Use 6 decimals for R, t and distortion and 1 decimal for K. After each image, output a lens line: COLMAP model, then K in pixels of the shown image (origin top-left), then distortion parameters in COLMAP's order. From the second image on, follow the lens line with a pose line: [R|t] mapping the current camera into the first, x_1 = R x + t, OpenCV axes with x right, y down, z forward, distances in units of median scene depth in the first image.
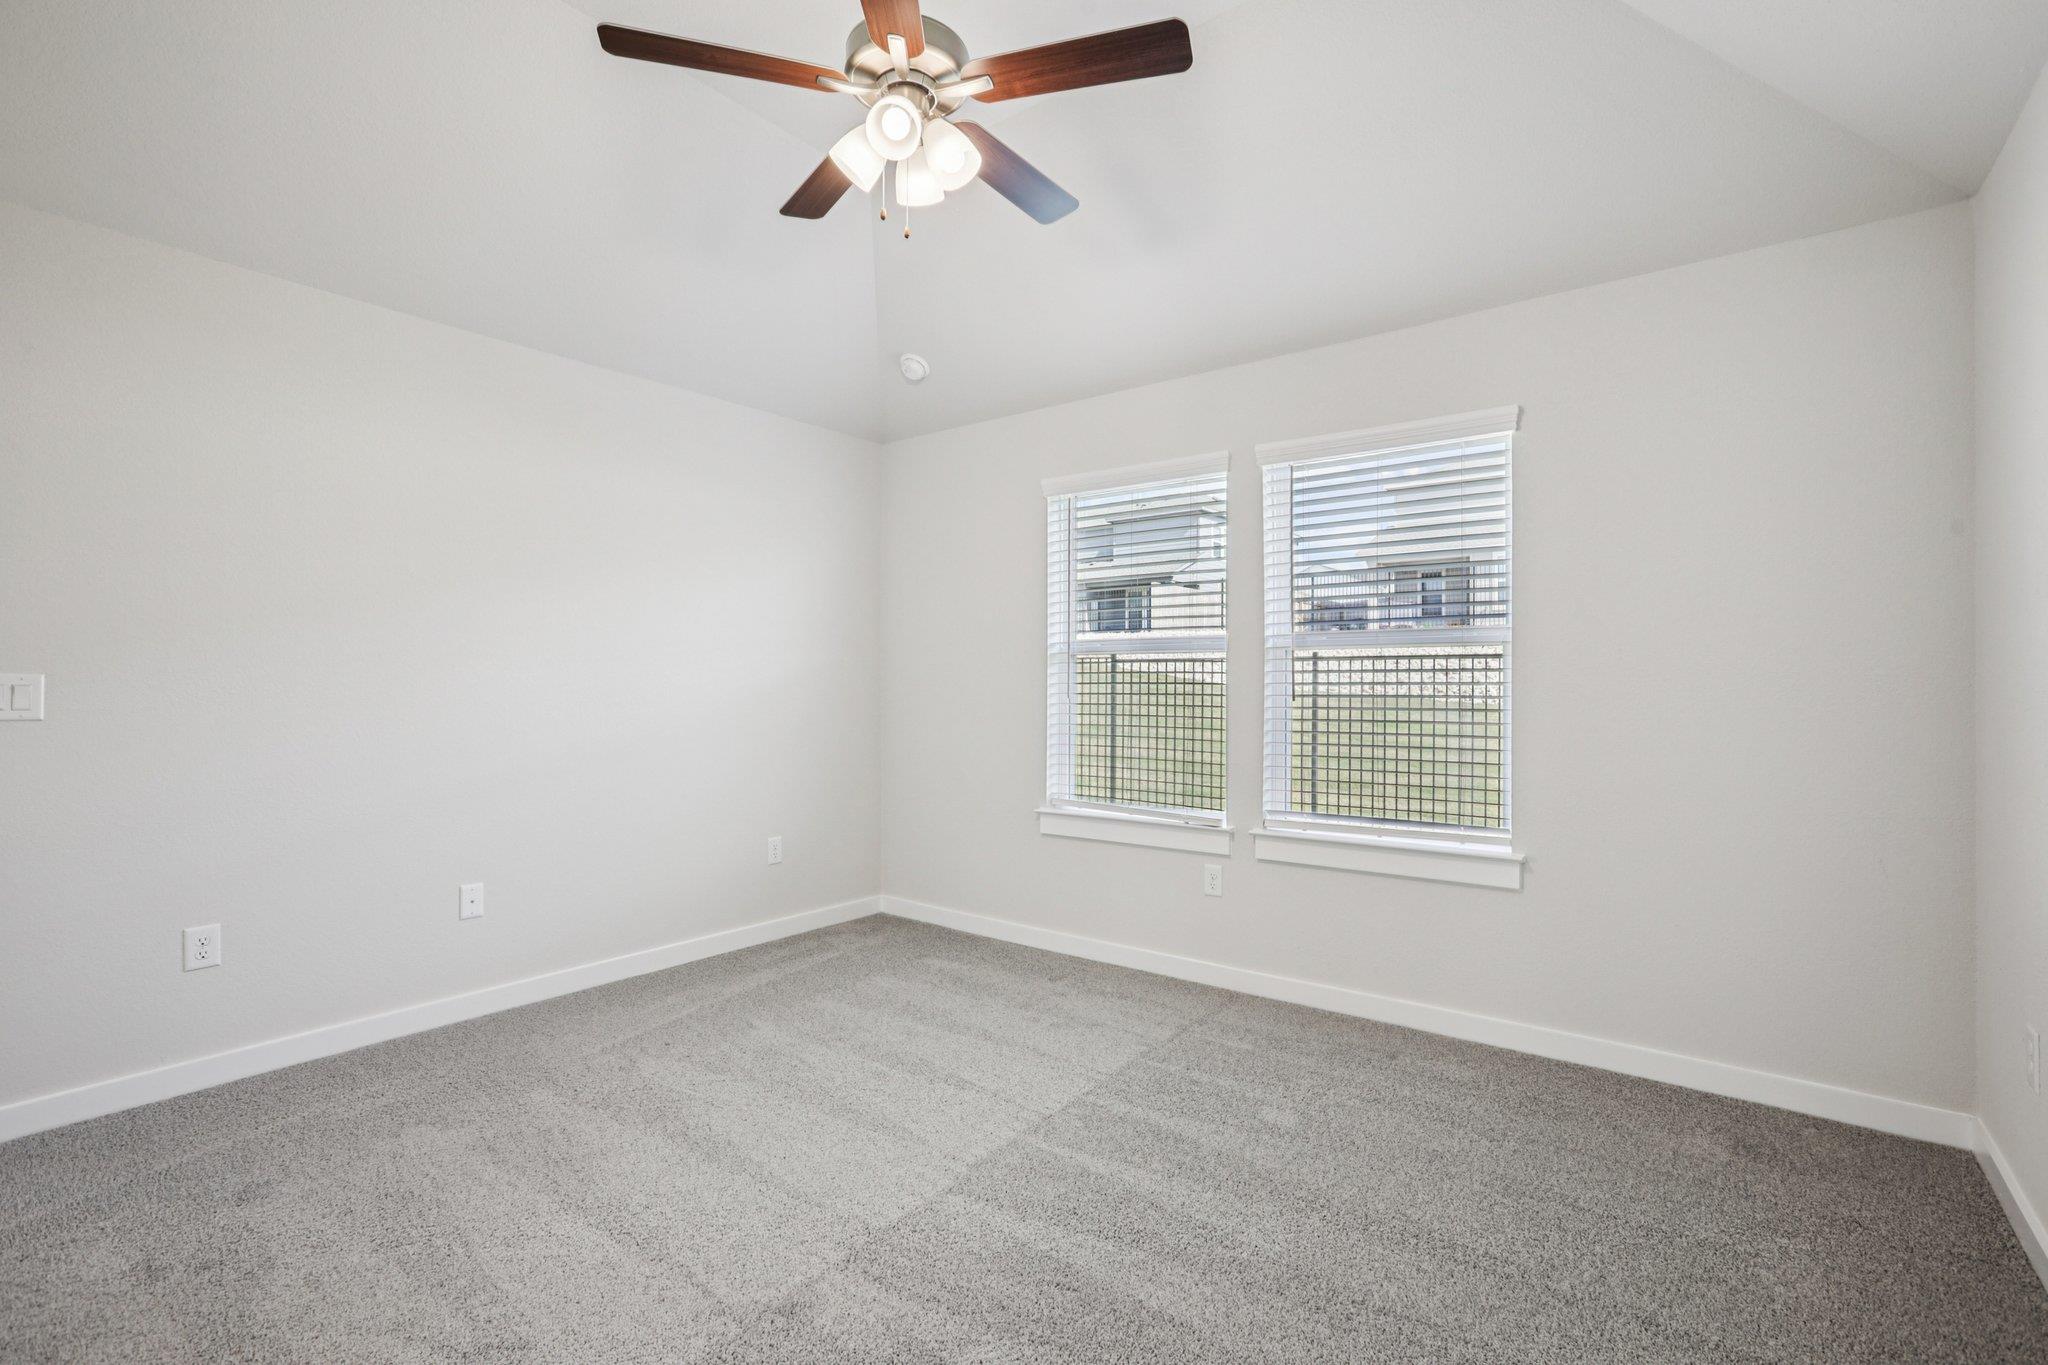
lens RADIAL K [[956.6, 0, 1033.9], [0, 956.6, 706.8], [0, 0, 1]] dist [-0.035302, 0.024229]
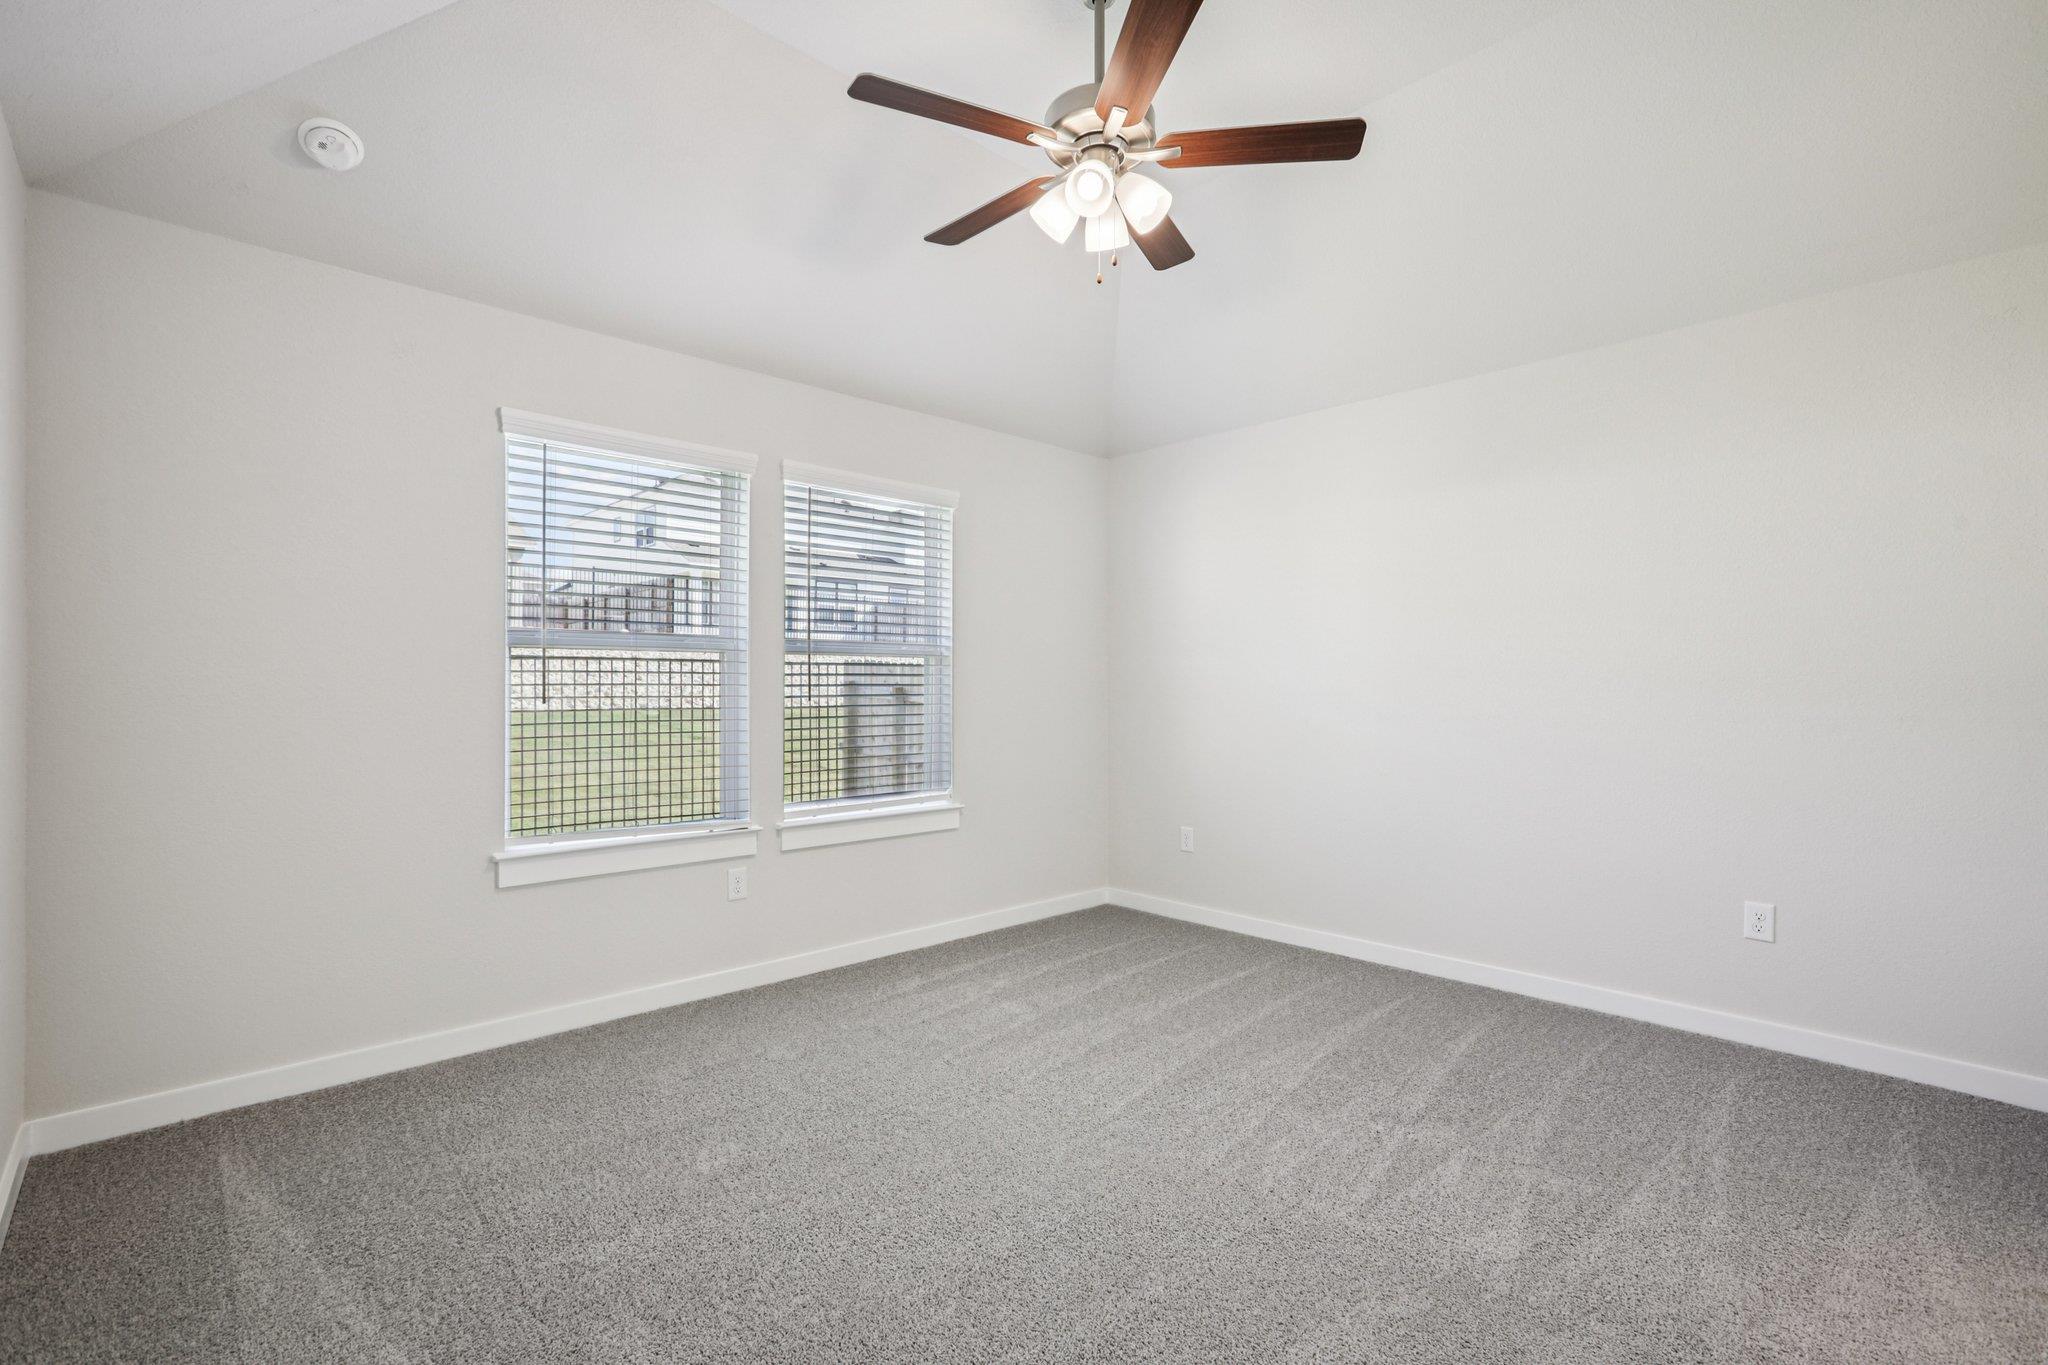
lens RADIAL K [[921.7, 0, 1033.2], [0, 921.7, 685.0], [0, 0, 1]] dist [-0.035988, 0.020983]
pose [[0.155837, 0.000938, 0.987782, -0.681054], [0.022926, 0.999727, -0.004566, -0.012176], [-0.987517, 0.023357, 0.155773, 0.533139]]
